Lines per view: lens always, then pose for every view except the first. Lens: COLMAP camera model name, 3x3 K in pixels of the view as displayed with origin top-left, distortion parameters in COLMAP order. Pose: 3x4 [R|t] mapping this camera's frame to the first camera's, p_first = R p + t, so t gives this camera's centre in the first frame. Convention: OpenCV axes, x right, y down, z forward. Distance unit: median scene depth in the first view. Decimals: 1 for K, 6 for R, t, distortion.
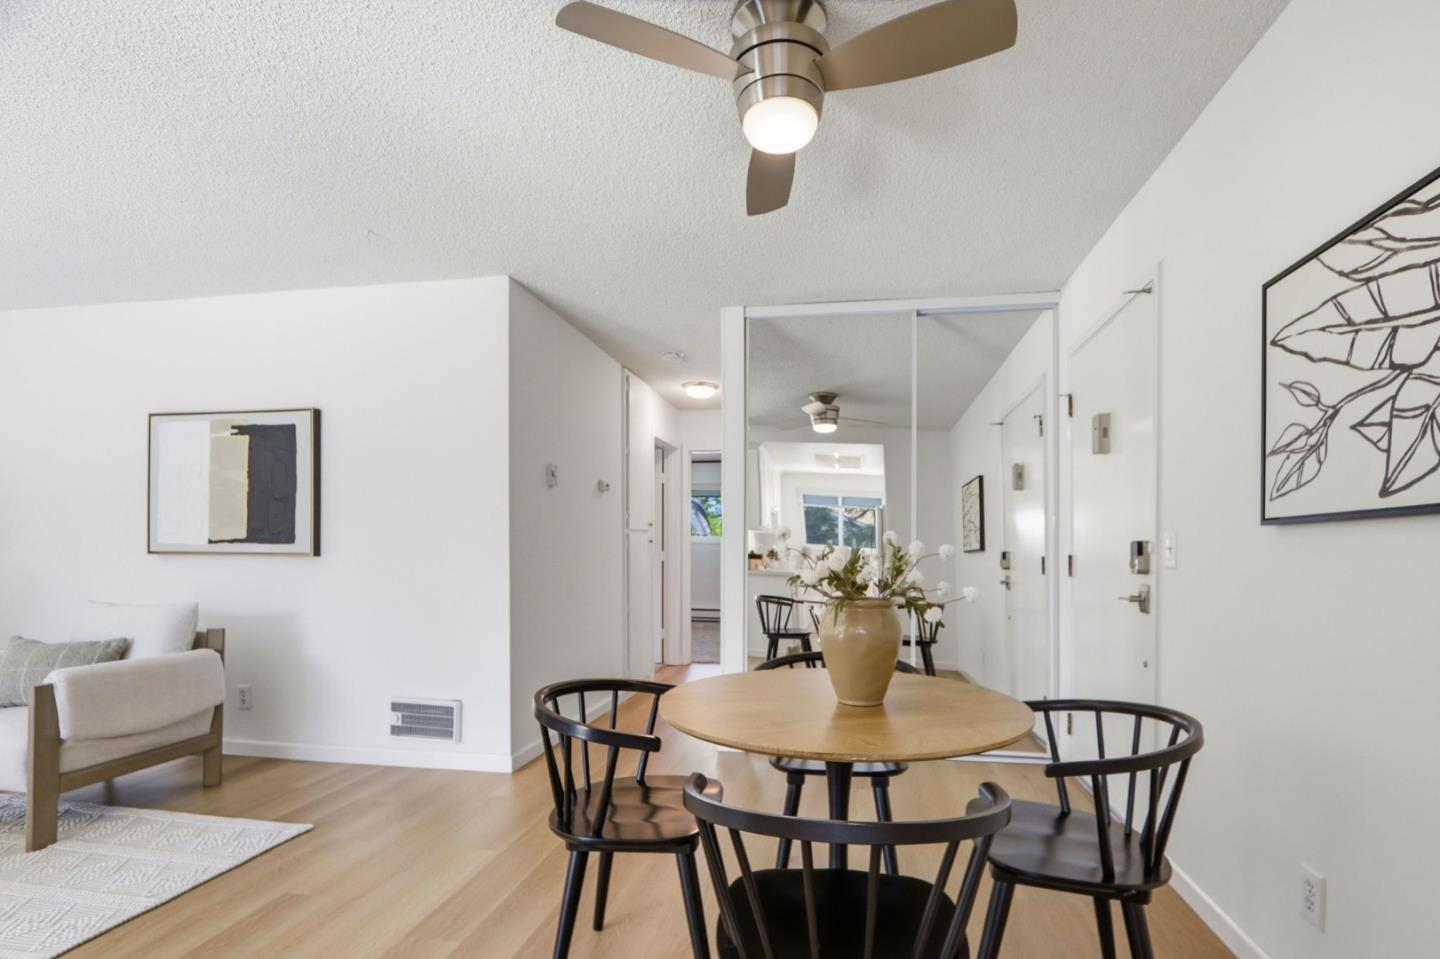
lens RADIAL K [[678.8, 0, 749.6], [0, 678.8, 547.2], [0, 0, 1]] dist [-0.001986, -0.000019]
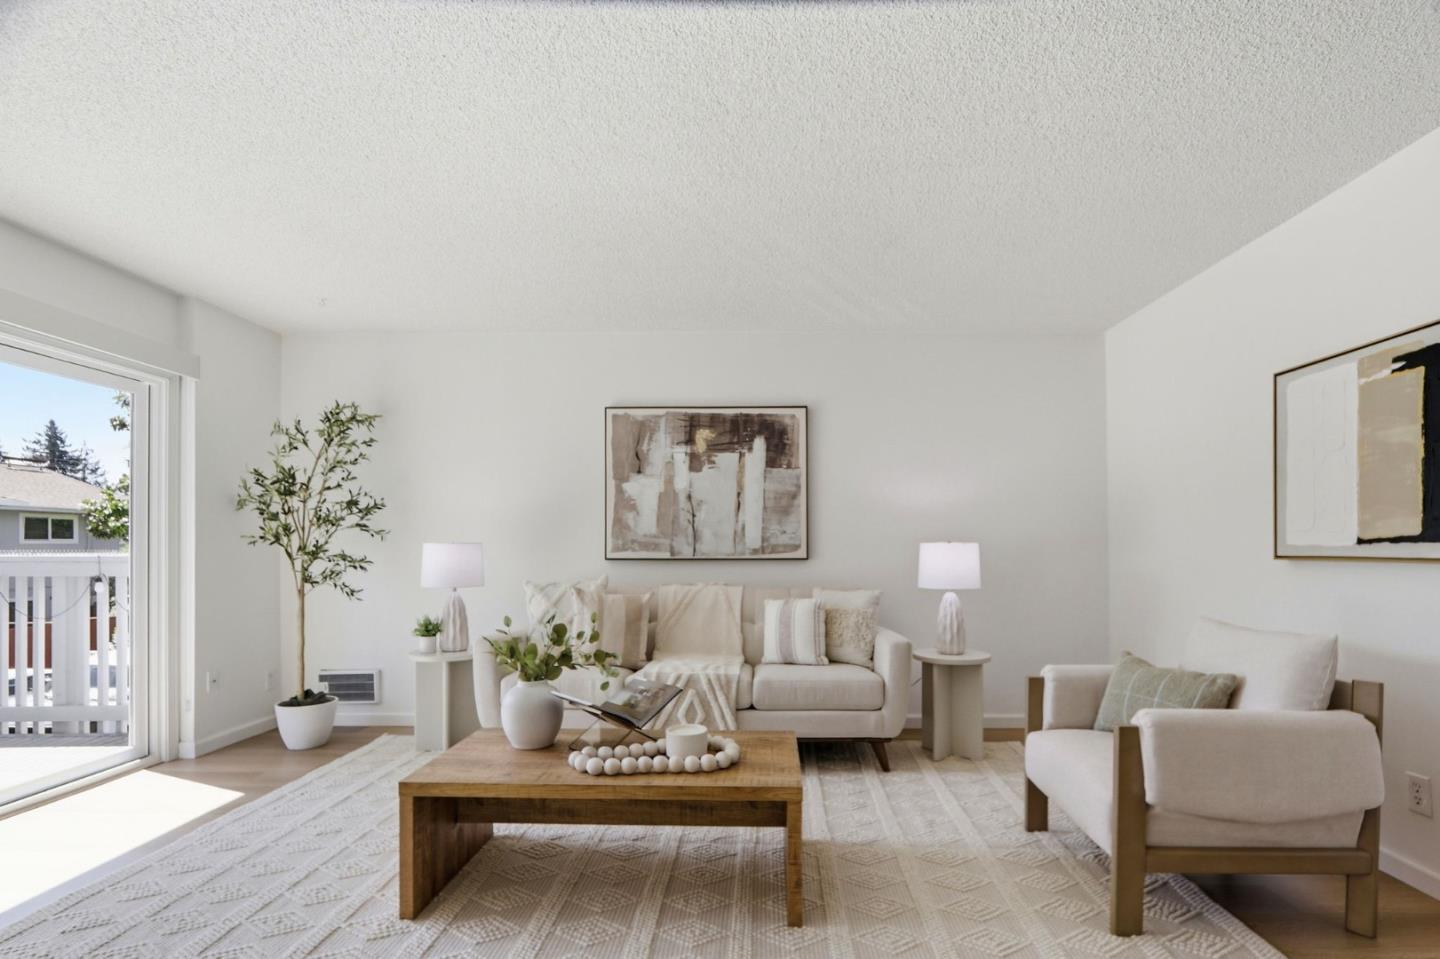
lens RADIAL K [[686.5, 0, 720.9], [0, 686.5, 544.8], [0, 0, 1]] dist [-0.010804, -0.000174]
pose [[0.136438, -0.006087, -0.990630, -0.252601], [0.000562, 0.999981, -0.006067, -0.000928], [0.990648, 0.000271, 0.136439, 0.330493]]
